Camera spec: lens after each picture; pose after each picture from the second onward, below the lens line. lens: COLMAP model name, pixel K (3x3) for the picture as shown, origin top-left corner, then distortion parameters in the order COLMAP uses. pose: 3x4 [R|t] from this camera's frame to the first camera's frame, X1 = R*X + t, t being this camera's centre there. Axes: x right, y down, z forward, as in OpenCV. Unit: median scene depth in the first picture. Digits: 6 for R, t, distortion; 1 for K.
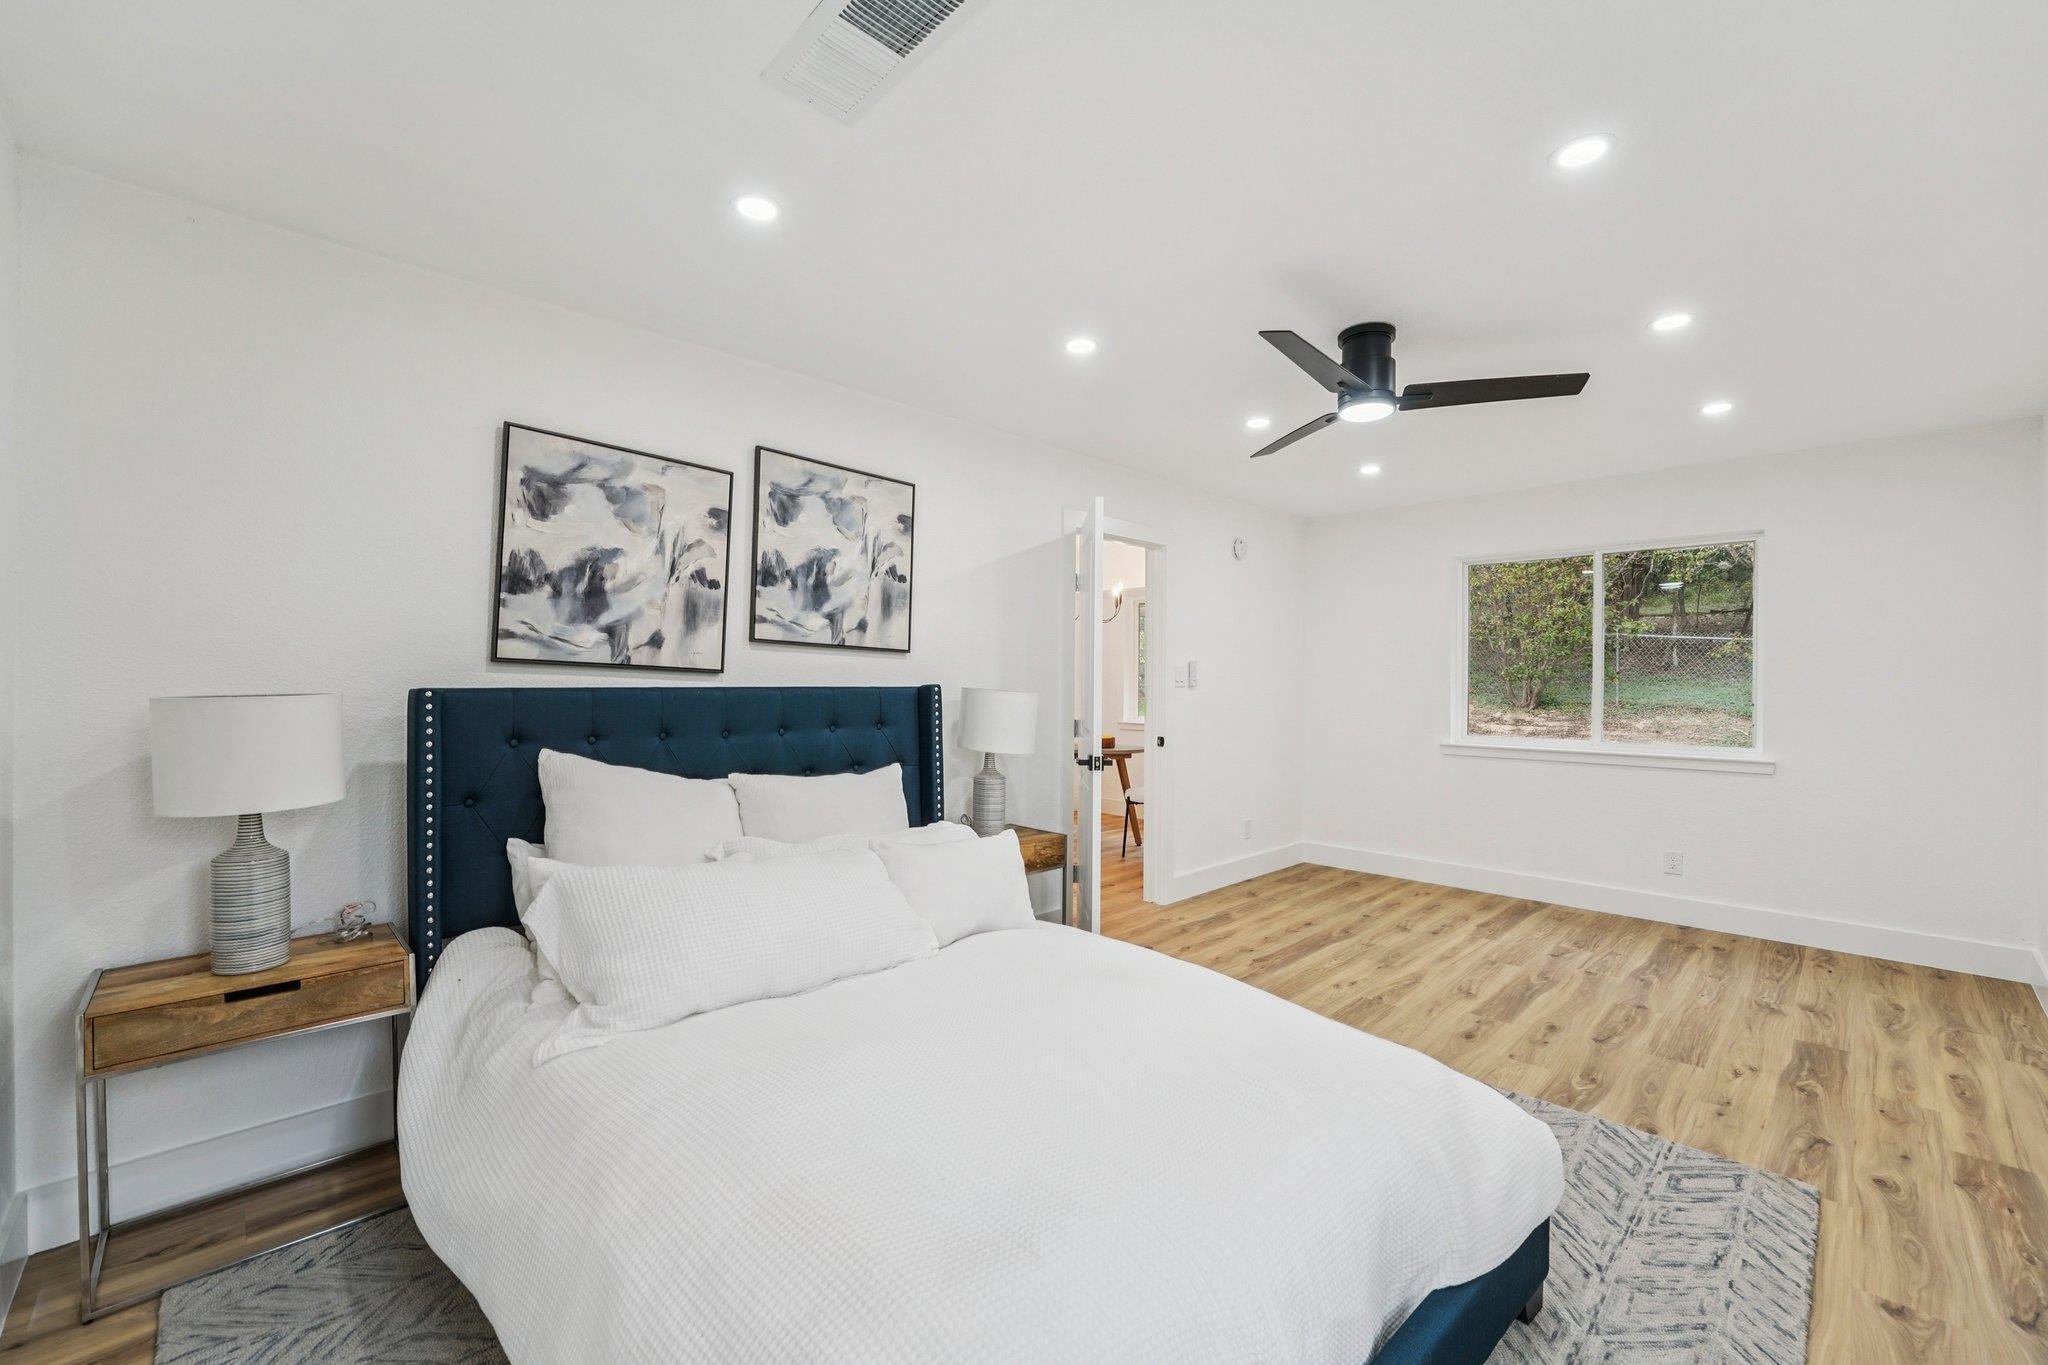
lens RADIAL K [[845.1, 0, 1024.0], [0, 845.1, 682.5], [0, 0, 1]] dist [-0.020057, 0.005730]
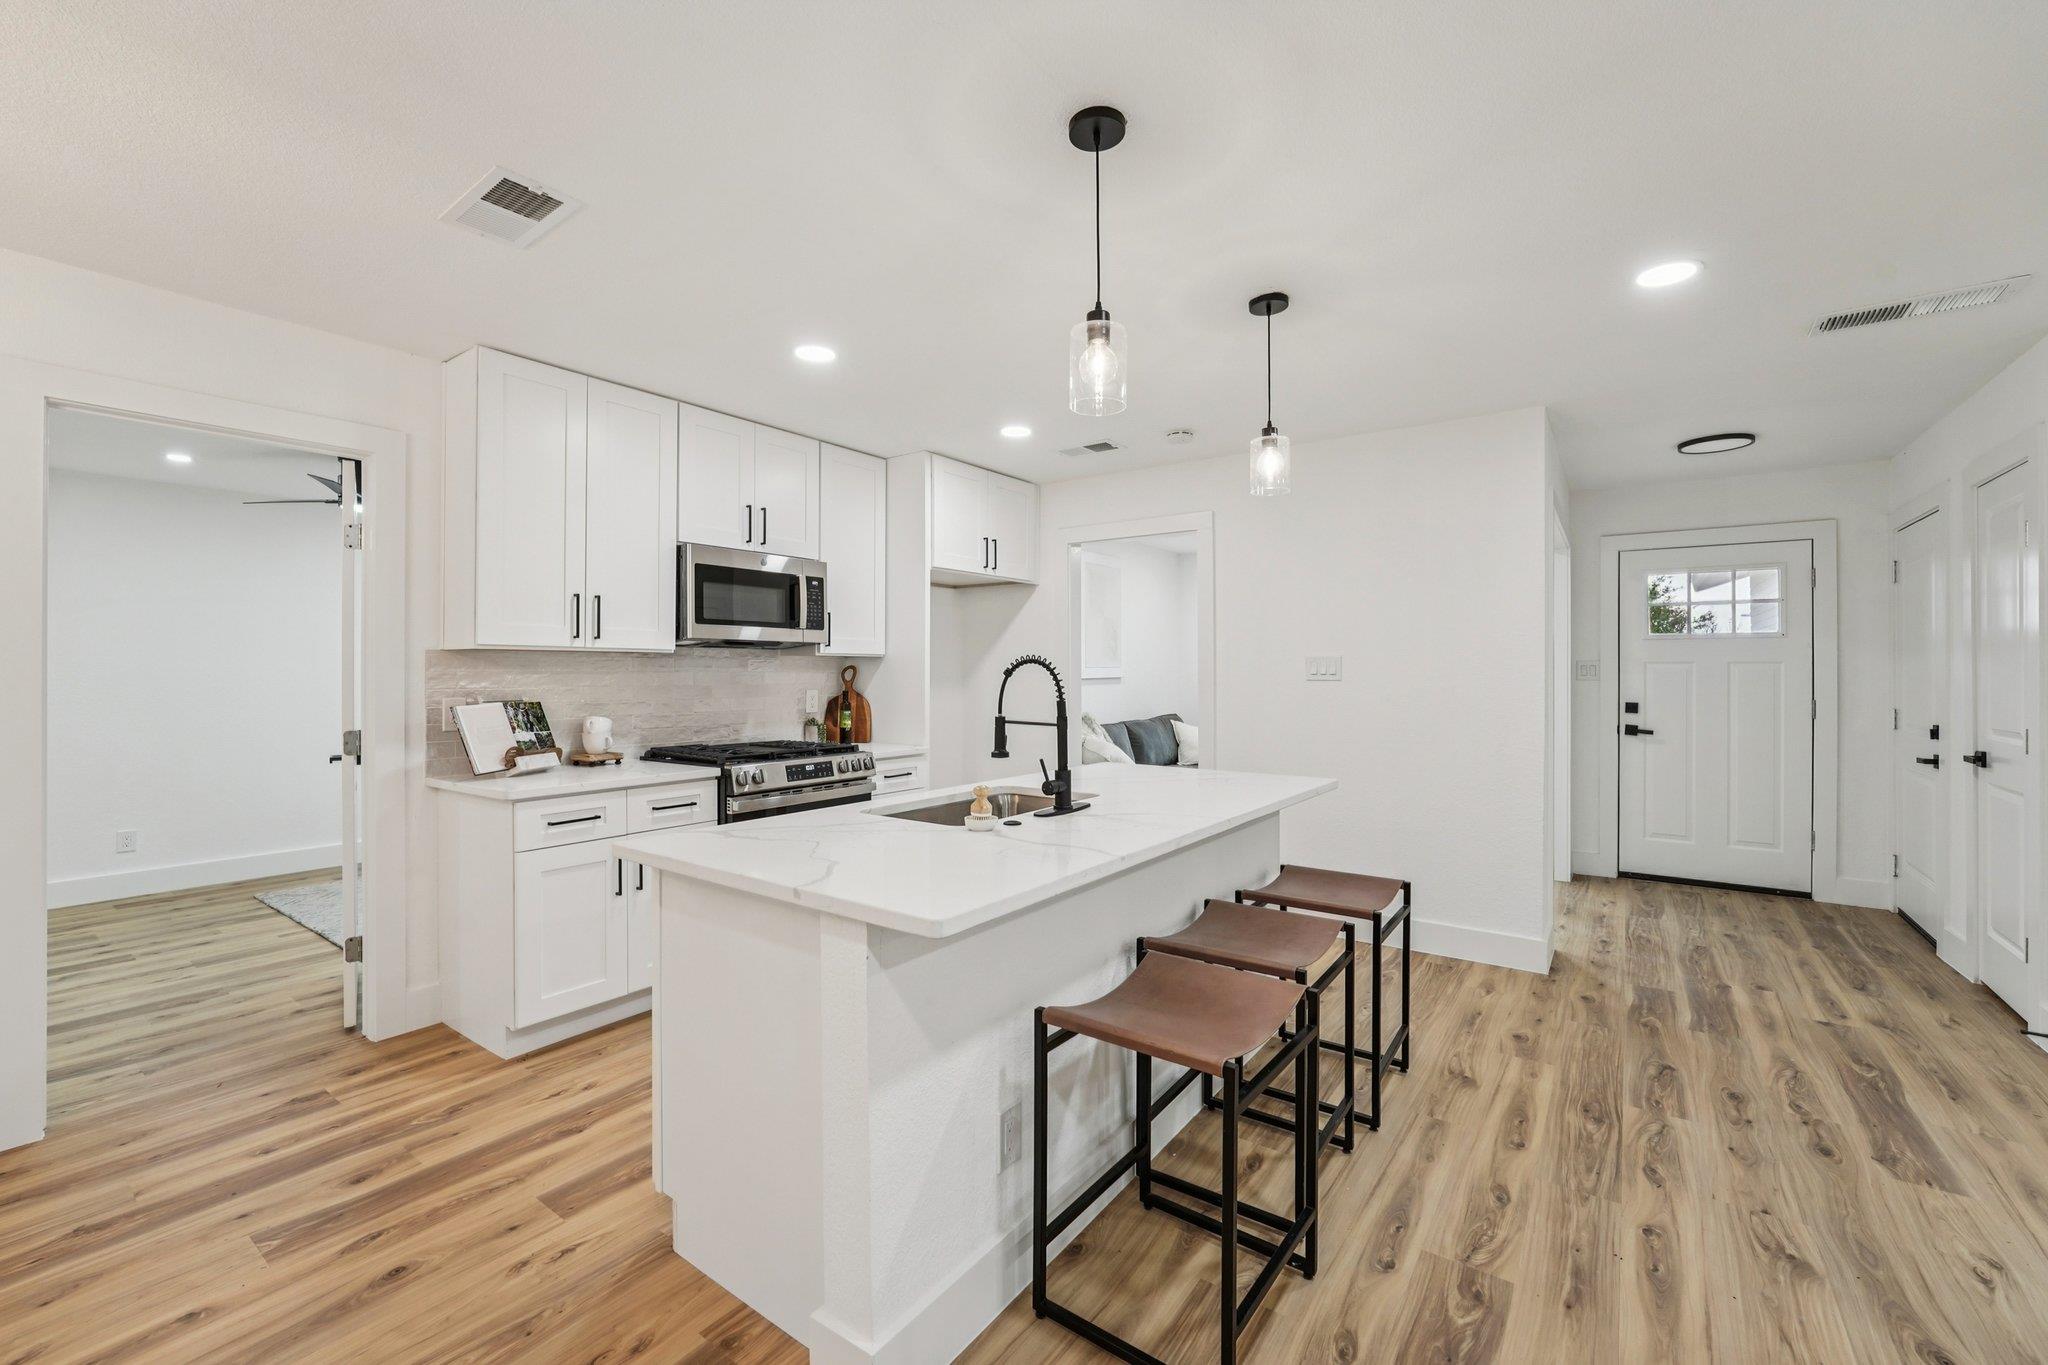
lens RADIAL K [[843.6, 0, 1018.6], [0, 843.6, 666.6], [0, 0, 1]] dist [-0.021989, 0.005150]
pose [[-0.986857, -0.005686, -0.161499, -0.426672], [-0.005000, 0.999977, -0.004654, -0.013100], [0.161522, -0.003785, -0.986862, 2.028041]]
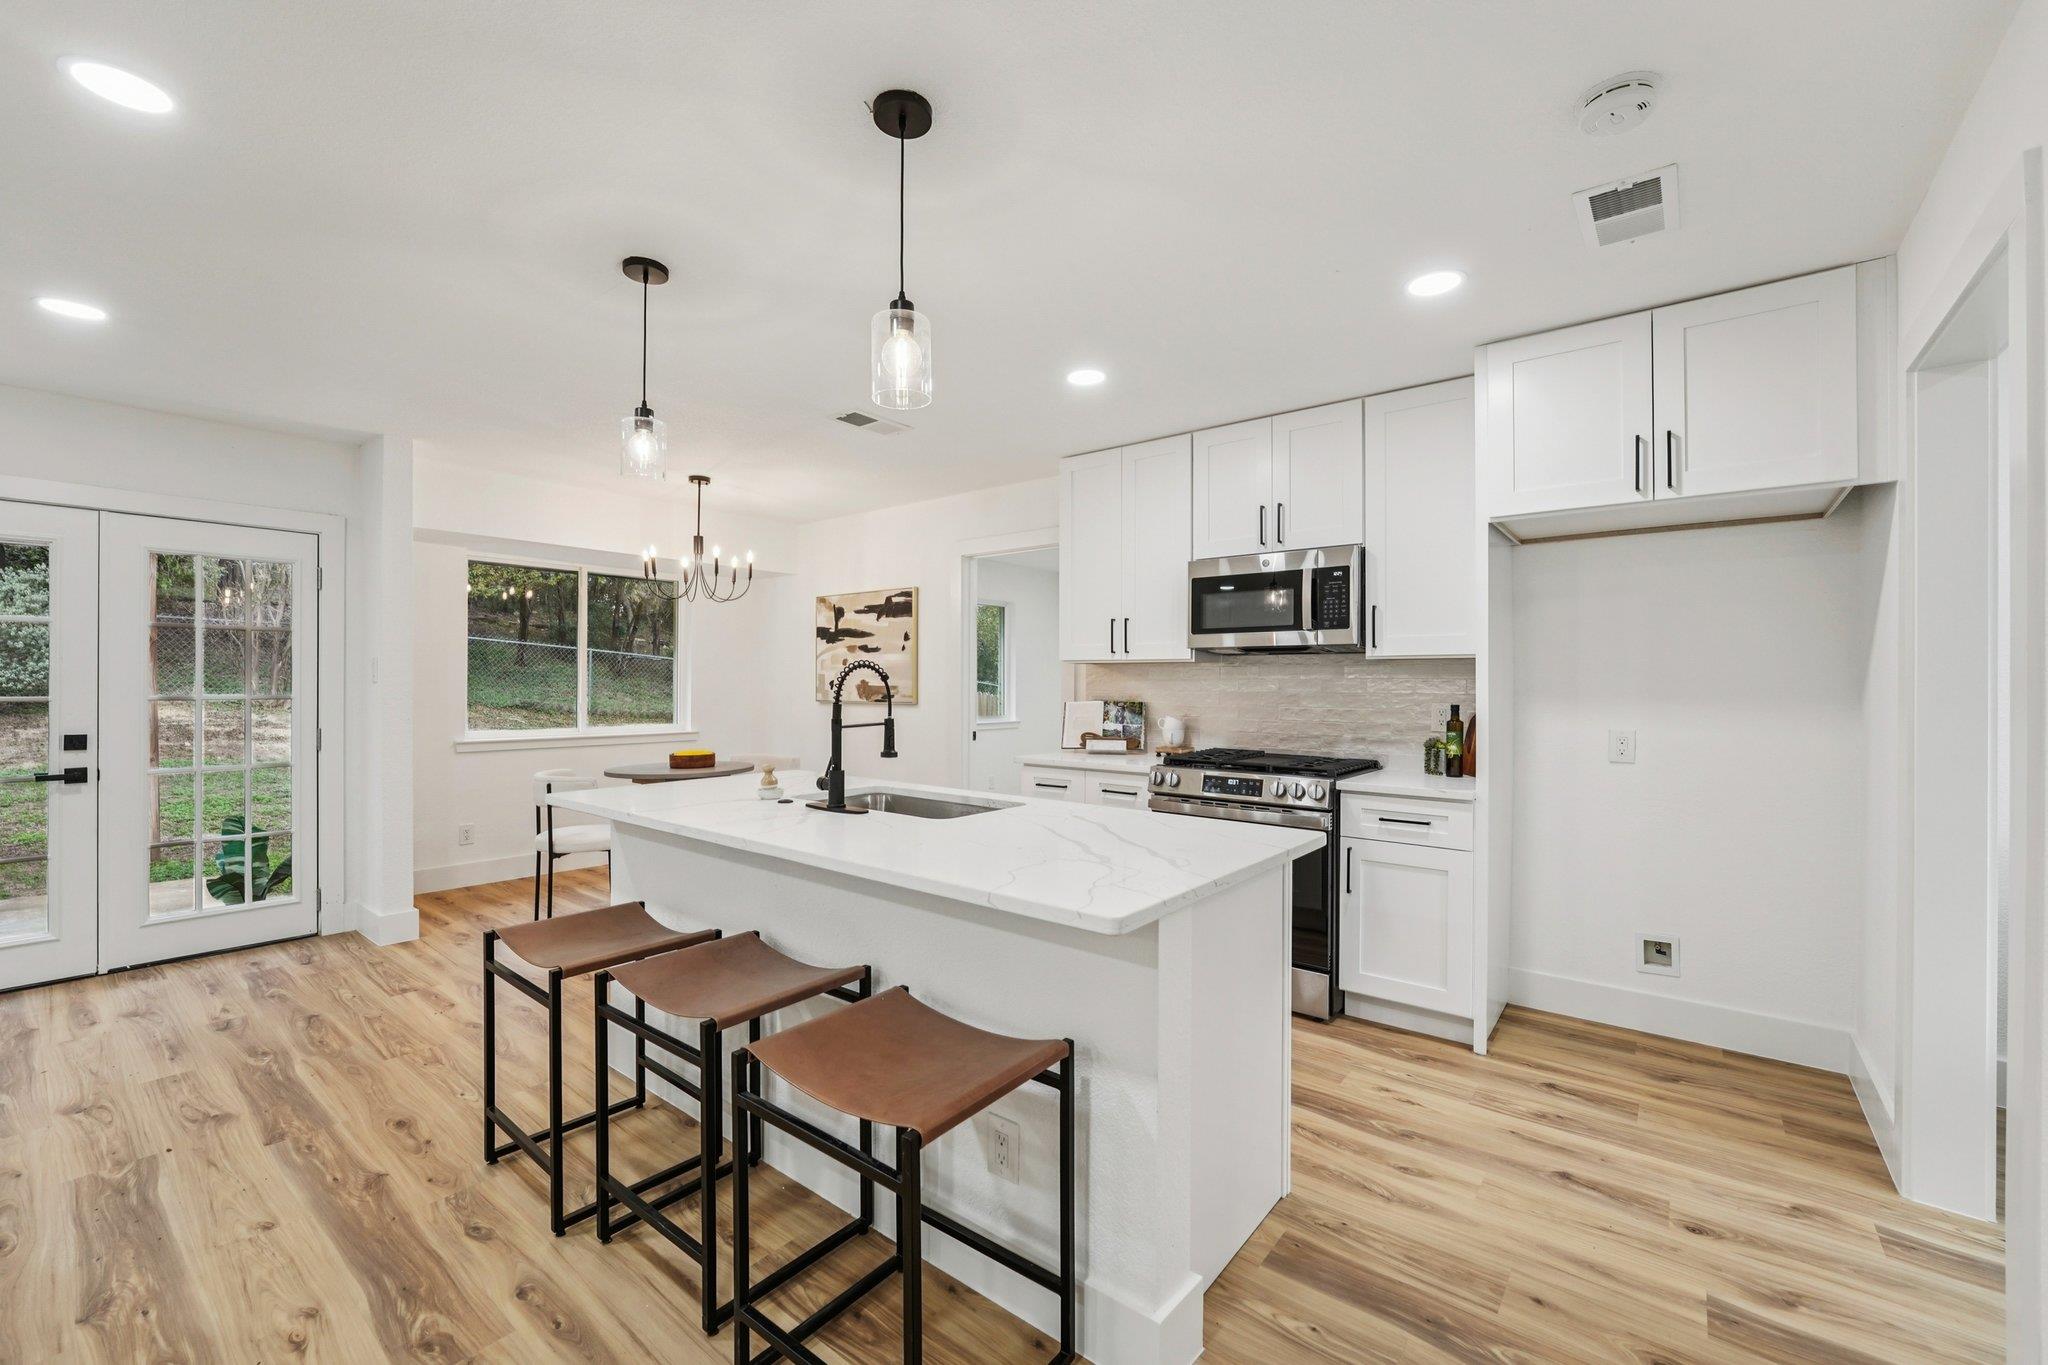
lens RADIAL K [[838.0, 0, 1021.2], [0, 838.0, 681.9], [0, 0, 1]] dist [-0.021975, 0.006062]
pose [[-0.116514, -0.005311, 0.993175, -1.194853], [-0.000705, 0.999986, 0.005264, -0.011505], [-0.993189, -0.000086, -0.116516, 1.371200]]
